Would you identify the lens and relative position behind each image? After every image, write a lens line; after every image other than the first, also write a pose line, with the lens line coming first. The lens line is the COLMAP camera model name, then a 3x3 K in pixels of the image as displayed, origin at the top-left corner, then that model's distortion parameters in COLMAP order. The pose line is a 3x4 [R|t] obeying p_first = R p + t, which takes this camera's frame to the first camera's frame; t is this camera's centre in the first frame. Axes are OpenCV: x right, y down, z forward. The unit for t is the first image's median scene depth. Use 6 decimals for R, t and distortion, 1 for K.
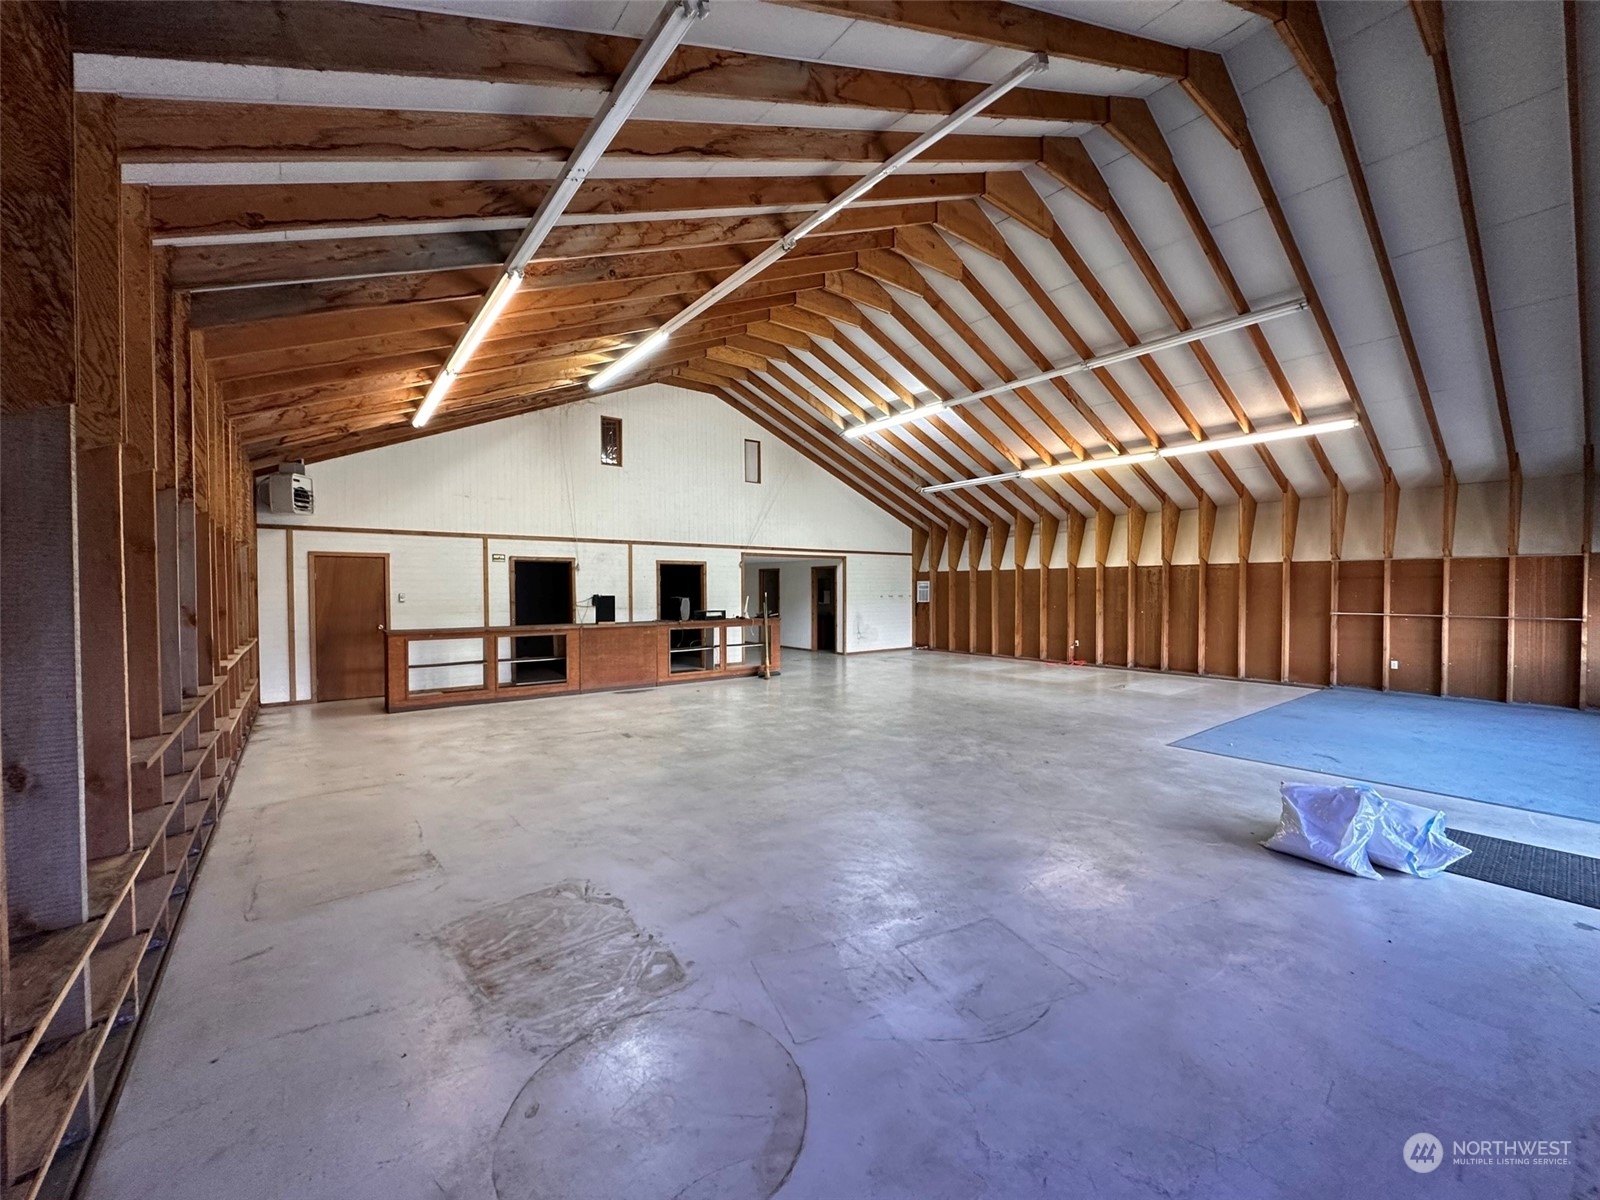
lens RADIAL K [[643.9, 0, 806.3], [0, 643.9, 593.3], [0, 0, 1]] dist [-0.001169, -0.000044]
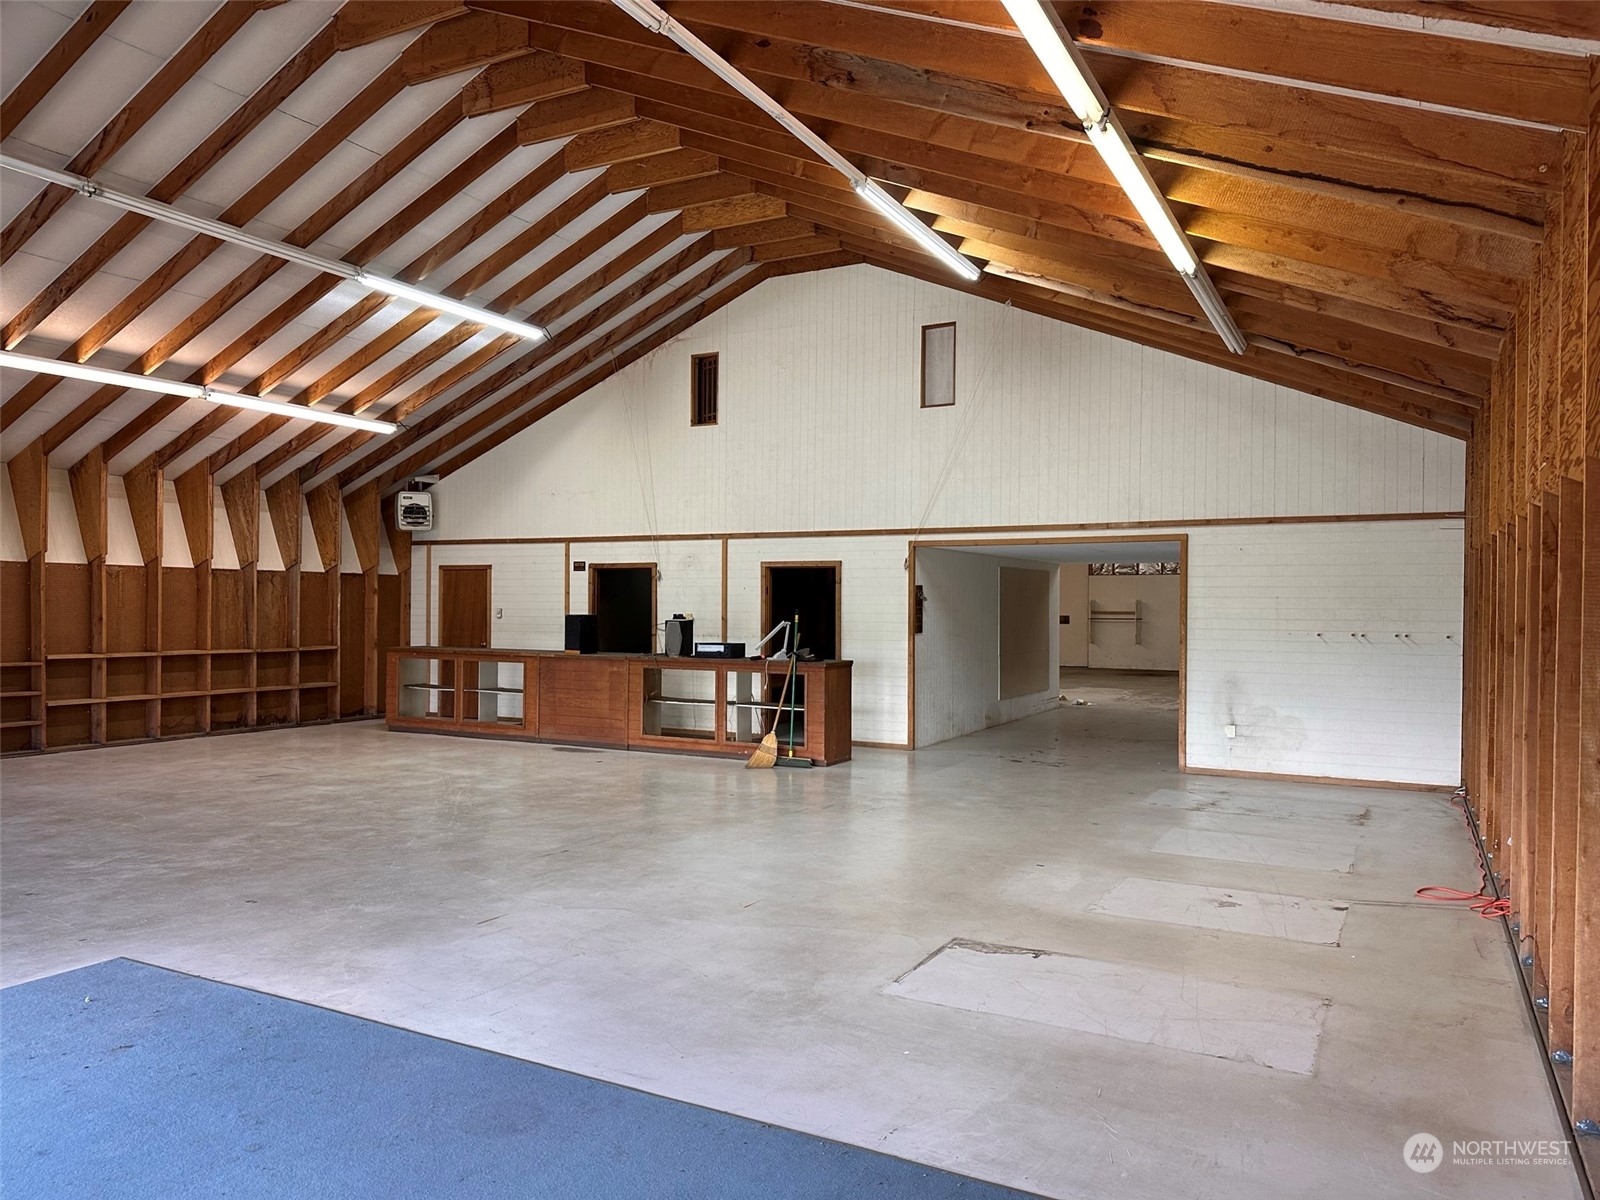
lens RADIAL K [[1113.0, 0, 803.5], [0, 1113.0, 605.5], [0, 0, 1]] dist [0.002270, 0.003433]
pose [[0.402206, 0.005896, -0.915530, 0.815798], [-0.020765, 0.999781, -0.002684, -0.007153], [0.915314, 0.020091, 0.402240, 0.627482]]
